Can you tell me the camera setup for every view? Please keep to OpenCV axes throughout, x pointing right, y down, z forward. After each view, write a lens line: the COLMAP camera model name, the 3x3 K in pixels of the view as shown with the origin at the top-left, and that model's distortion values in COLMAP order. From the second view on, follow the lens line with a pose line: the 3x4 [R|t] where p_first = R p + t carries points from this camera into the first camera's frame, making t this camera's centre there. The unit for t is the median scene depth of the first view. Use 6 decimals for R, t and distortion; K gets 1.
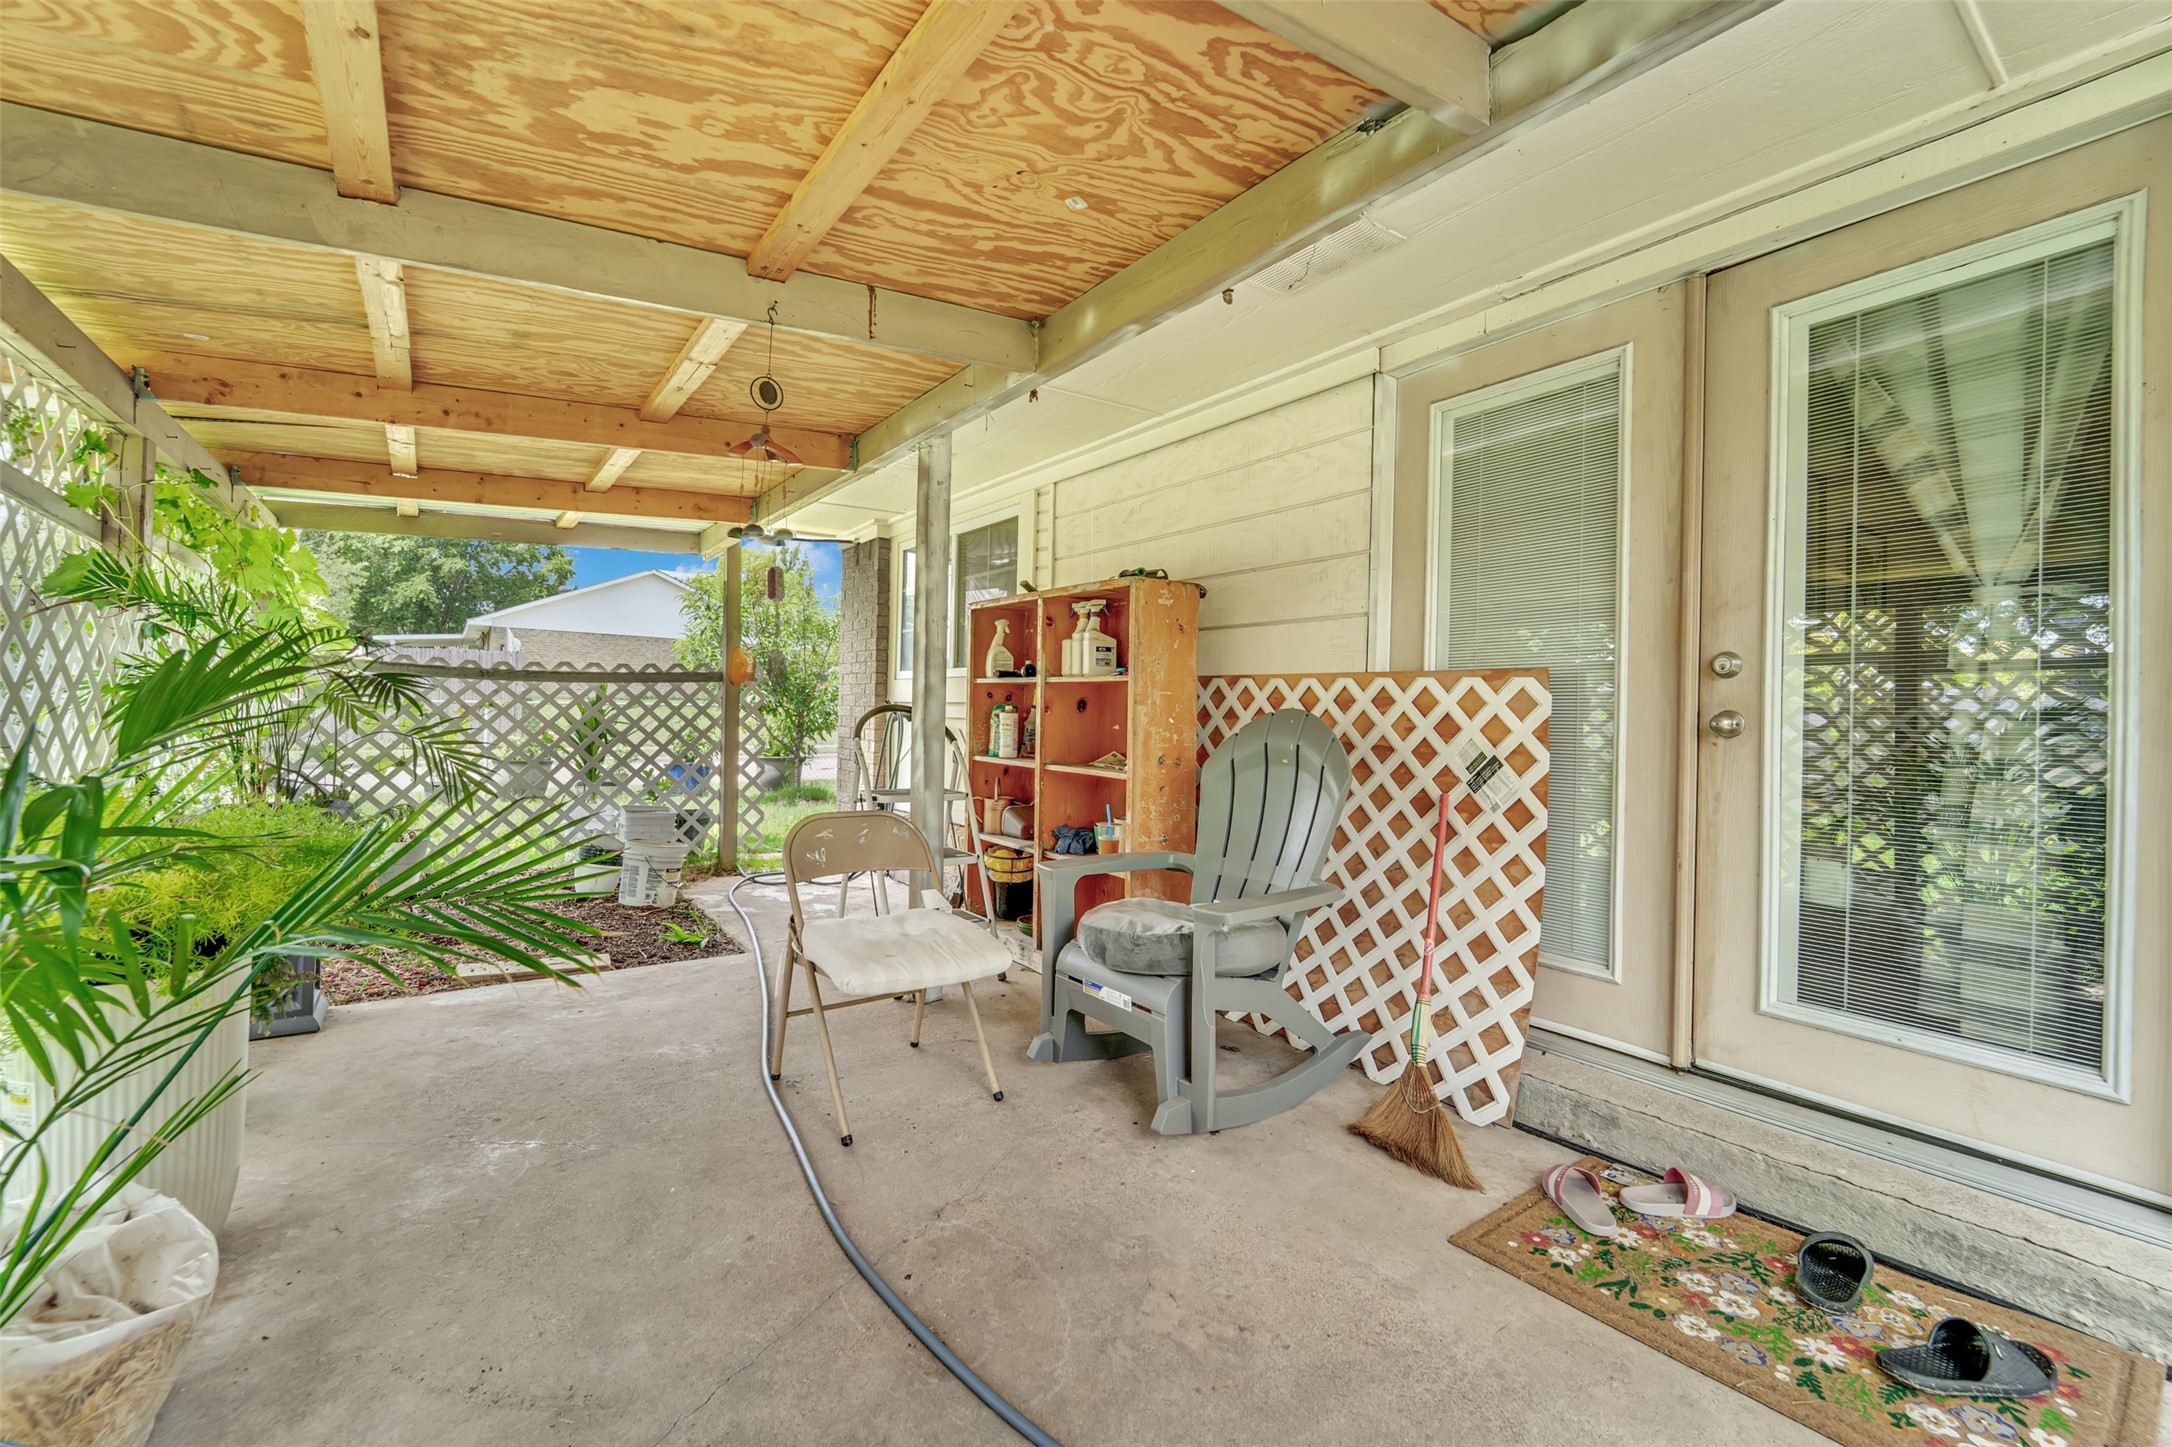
lens RADIAL K [[924.8, 0, 1086.0], [0, 924.8, 723.5], [0, 0, 1]] dist [-0.011589, 0.000084]
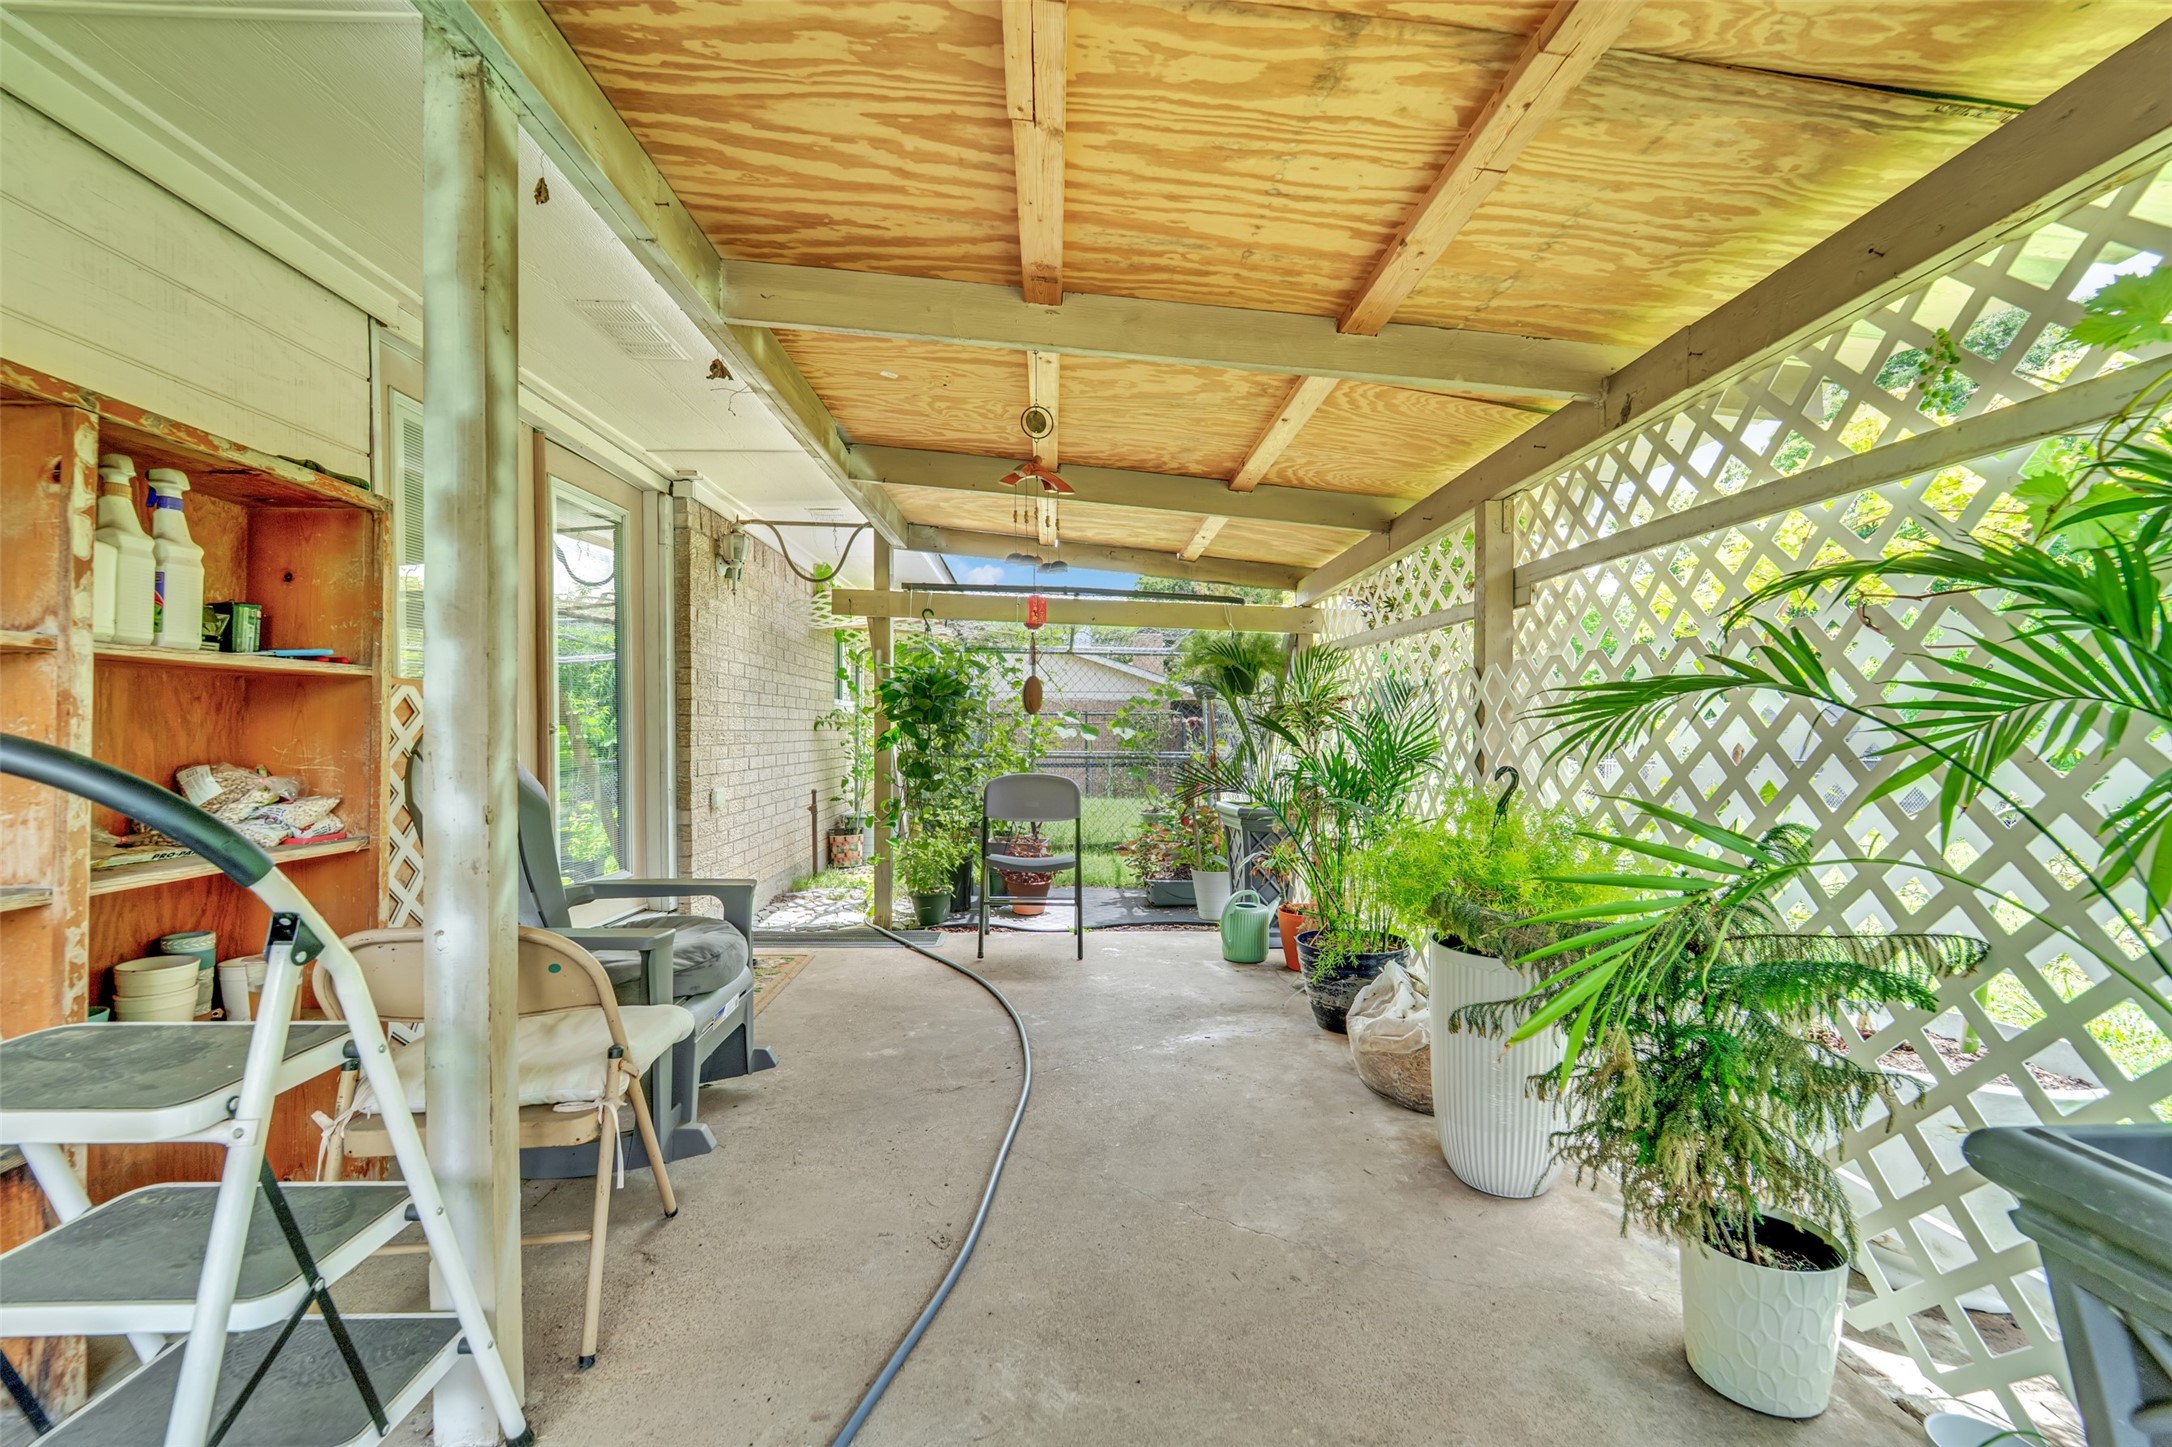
lens RADIAL K [[924.8, 0, 1086.0], [0, 924.8, 723.5], [0, 0, 1]] dist [-0.011589, 0.000084]
pose [[-0.841949, -0.021777, 0.539118, -0.801623], [-0.016458, 0.999757, 0.014681, -0.036085], [-0.539306, 0.003487, -0.842102, 1.552162]]
